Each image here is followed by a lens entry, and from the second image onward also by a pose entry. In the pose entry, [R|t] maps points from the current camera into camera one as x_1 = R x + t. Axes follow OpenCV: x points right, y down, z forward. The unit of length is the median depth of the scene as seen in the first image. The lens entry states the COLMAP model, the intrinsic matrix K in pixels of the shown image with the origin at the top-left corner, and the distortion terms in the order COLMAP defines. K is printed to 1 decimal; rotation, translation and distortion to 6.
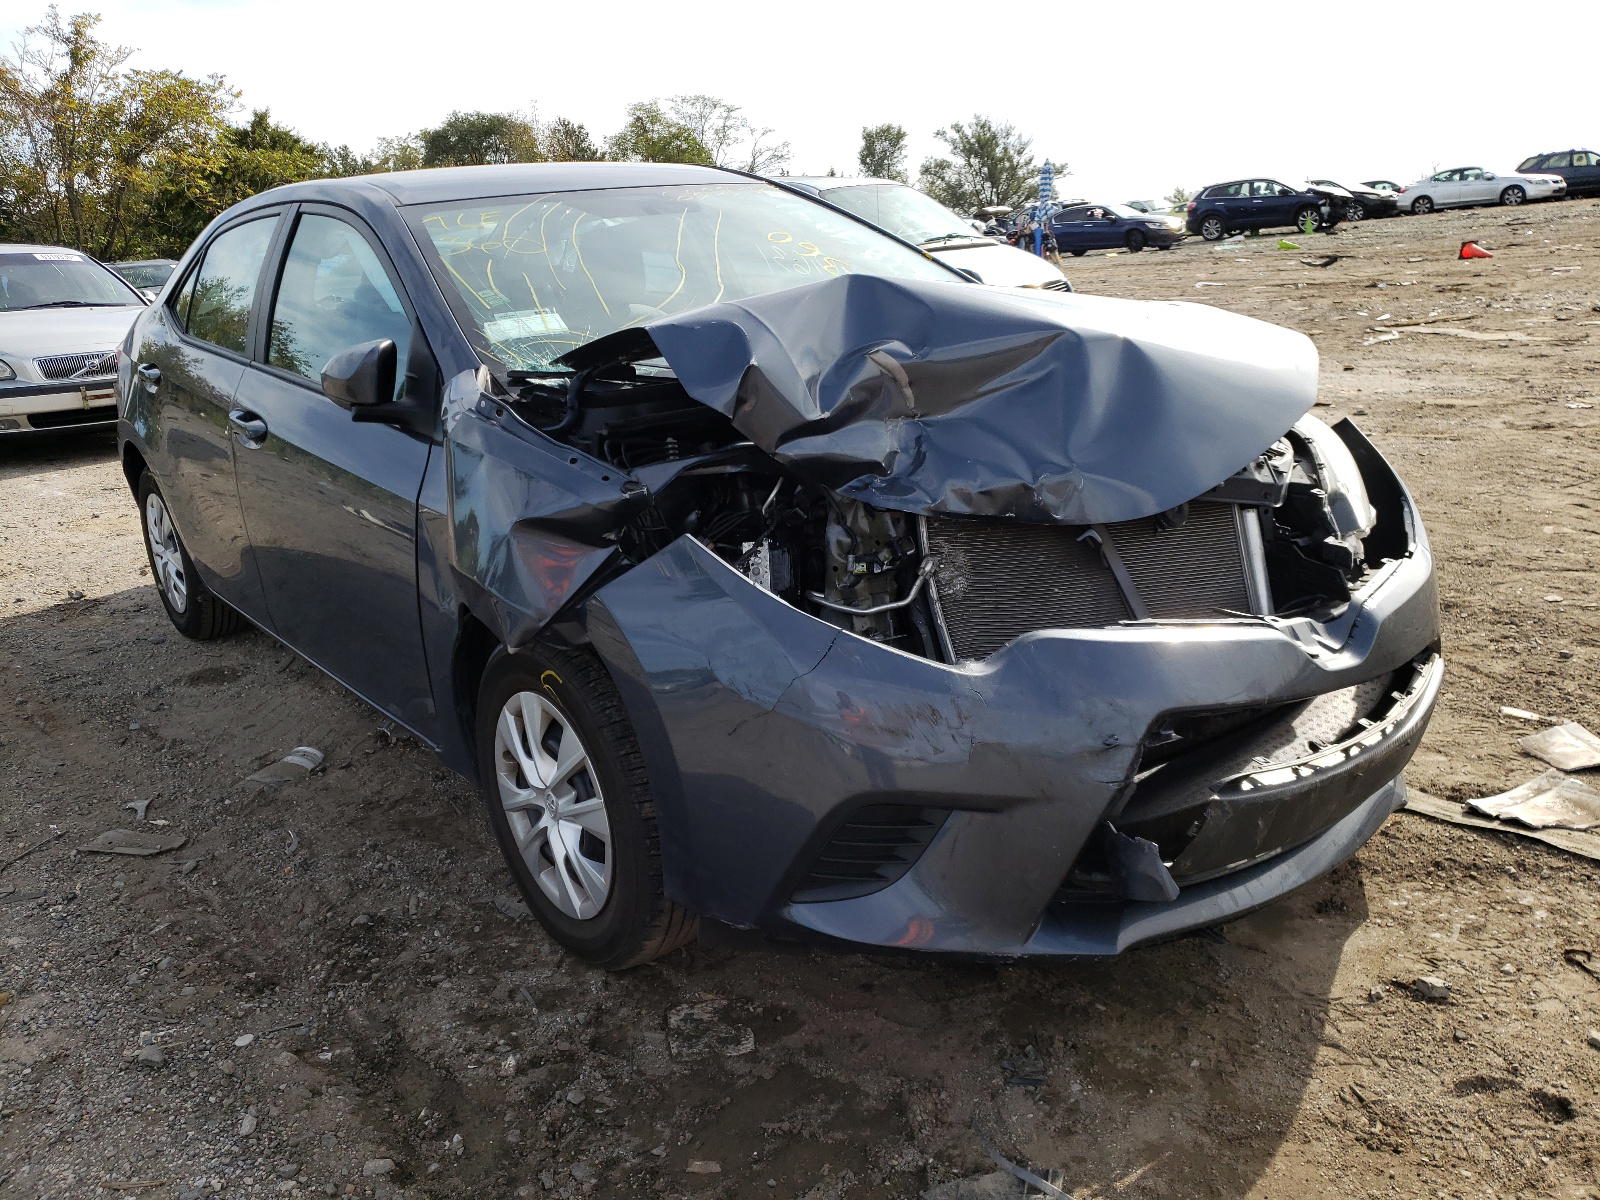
lens RADIAL K [[1367.5, 0, 800.0], [0, 1367.5, 600.0], [0, 0, 1]] dist [0.018124, 0.018121]
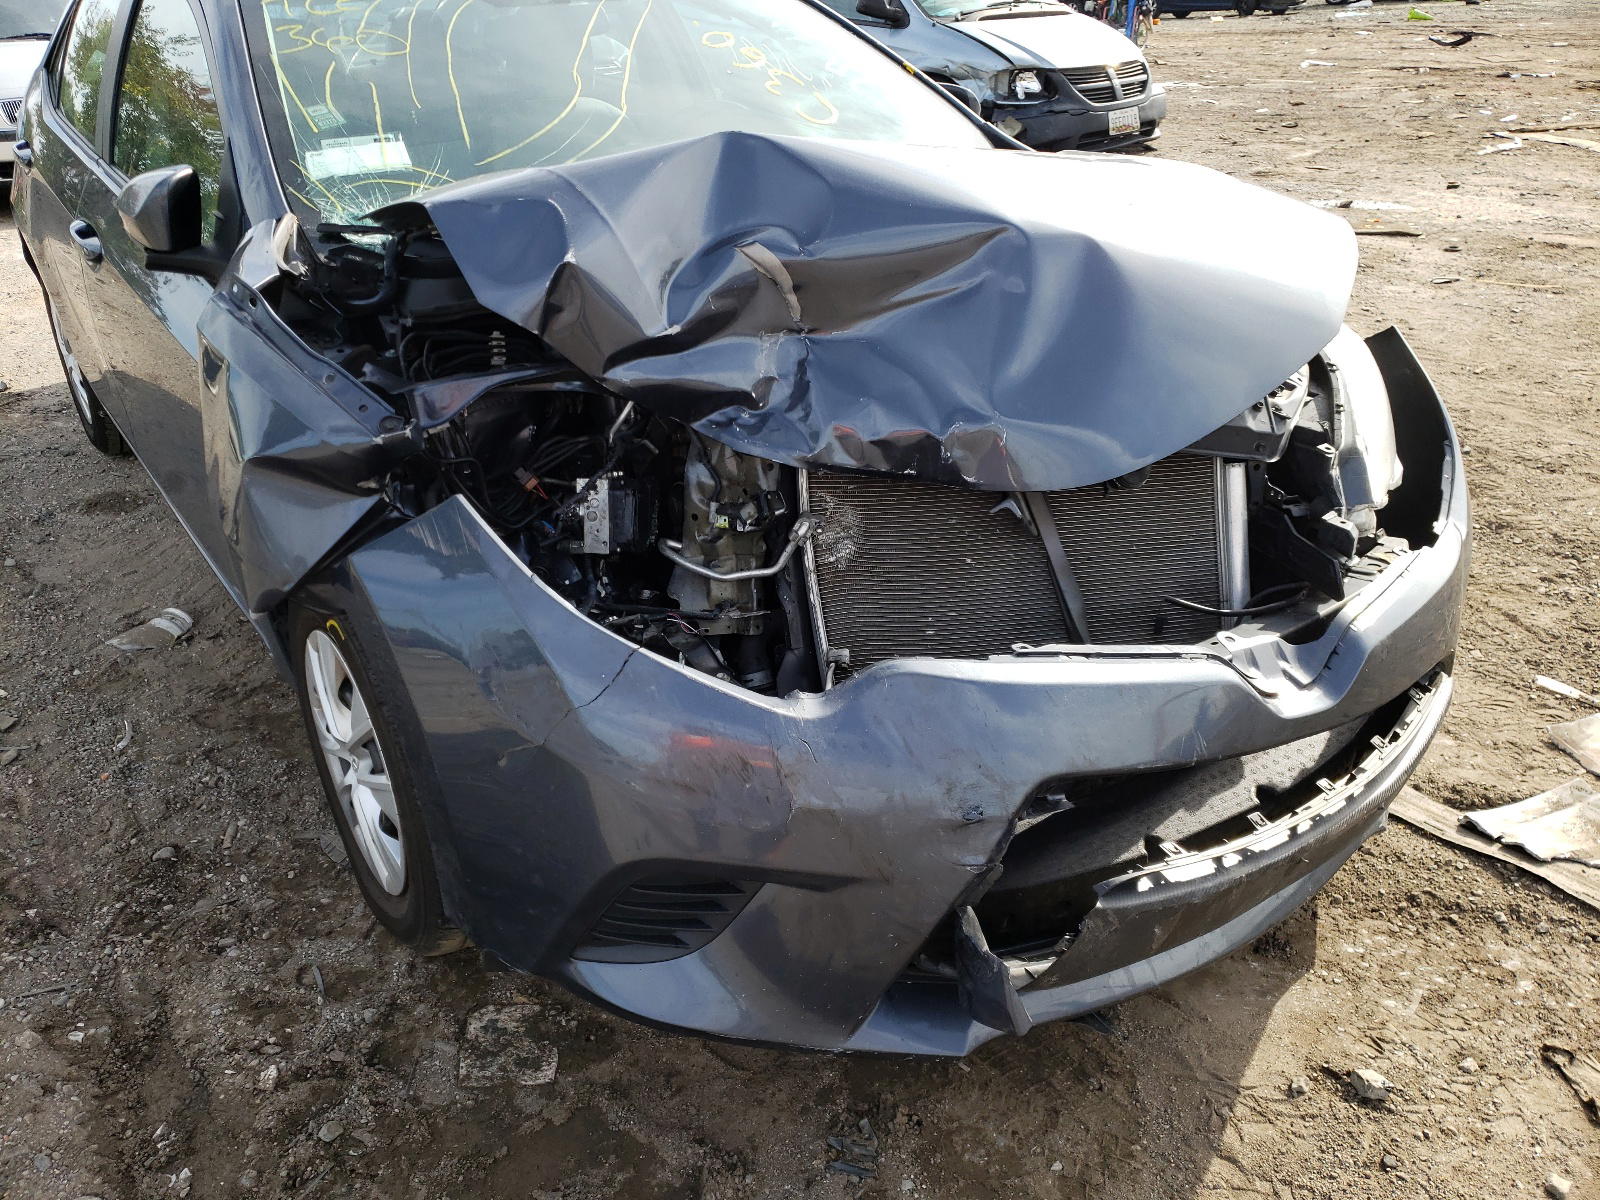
lens RADIAL K [[1306.1, 0, 800.0], [0, 1306.1, 600.0], [0, 0, 1]] dist [0.027974, 0.001031]
pose [[0.995540, 0.074602, -0.057752, 0.137441], [-0.061899, 0.978465, 0.196914, -0.130717], [0.071199, -0.192461, 0.978718, 0.247158]]
